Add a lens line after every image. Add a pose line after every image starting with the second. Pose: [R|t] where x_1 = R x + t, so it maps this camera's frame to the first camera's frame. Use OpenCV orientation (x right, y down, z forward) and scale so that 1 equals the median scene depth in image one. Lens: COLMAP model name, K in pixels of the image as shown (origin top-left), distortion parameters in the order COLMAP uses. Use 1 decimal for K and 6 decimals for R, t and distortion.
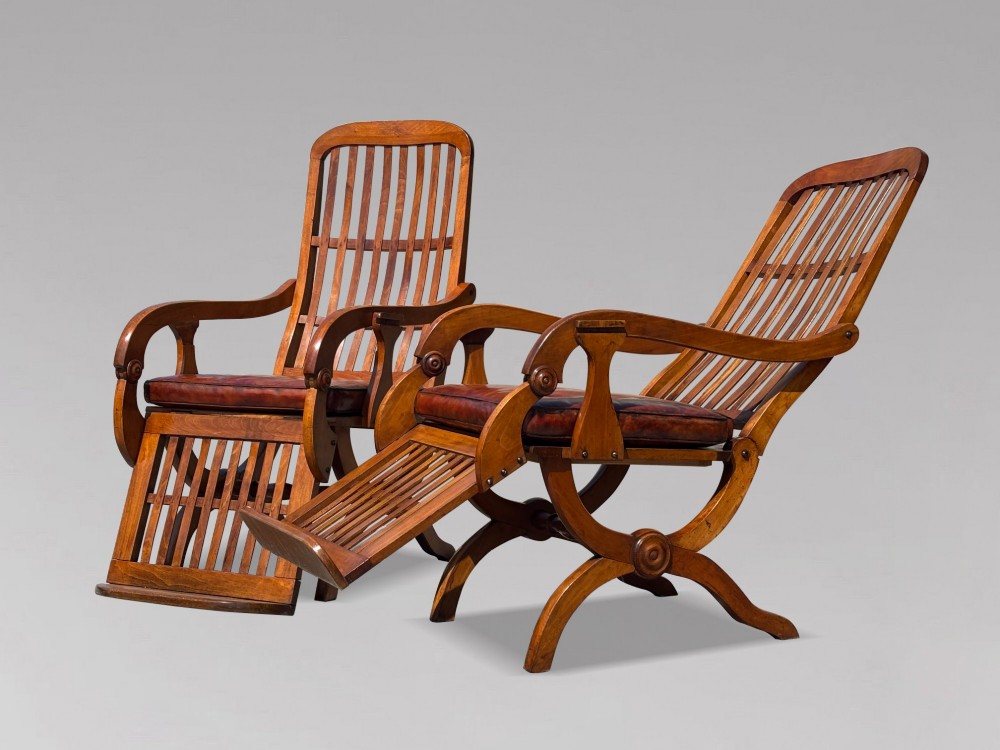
lens RADIAL K [[1390.2, 0, 499.5], [0, 1390.2, 384.9], [0, 0, 1]] dist [0.311074, -1.566497]
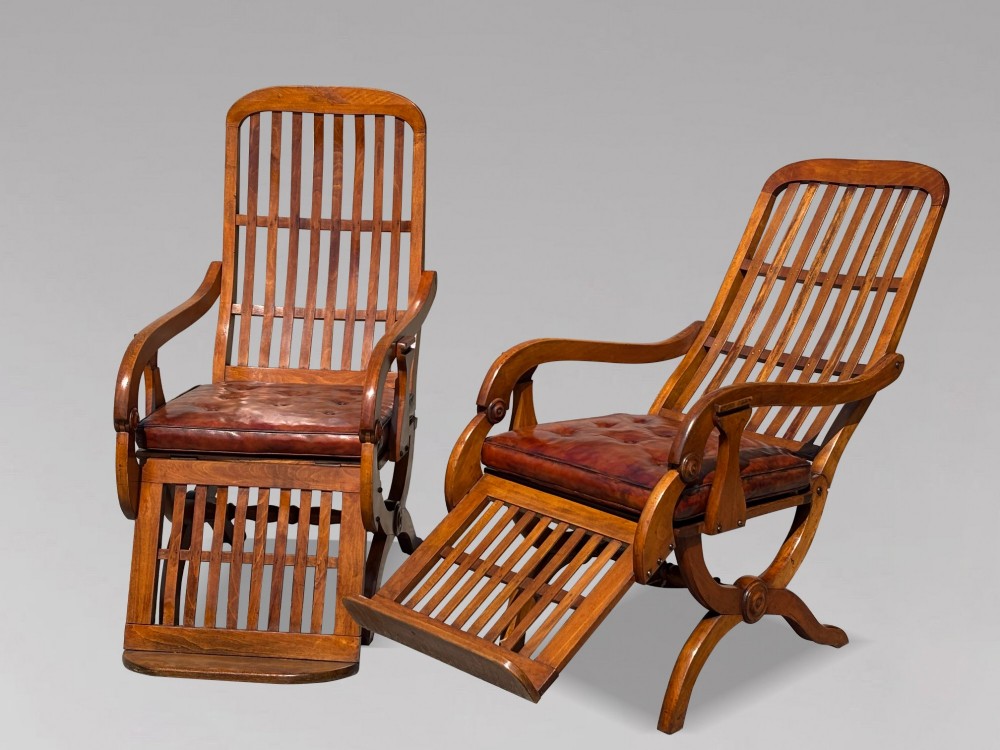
lens RADIAL K [[1540.4, 0, 476.4], [0, 1540.4, 351.5], [0, 0, 1]] dist [0.147895, -0.074317]
pose [[0.952656, -0.079510, 0.293469, -0.363926], [0.030292, 0.985220, 0.168592, -0.232091], [-0.302536, -0.151721, 0.940985, -0.003430]]
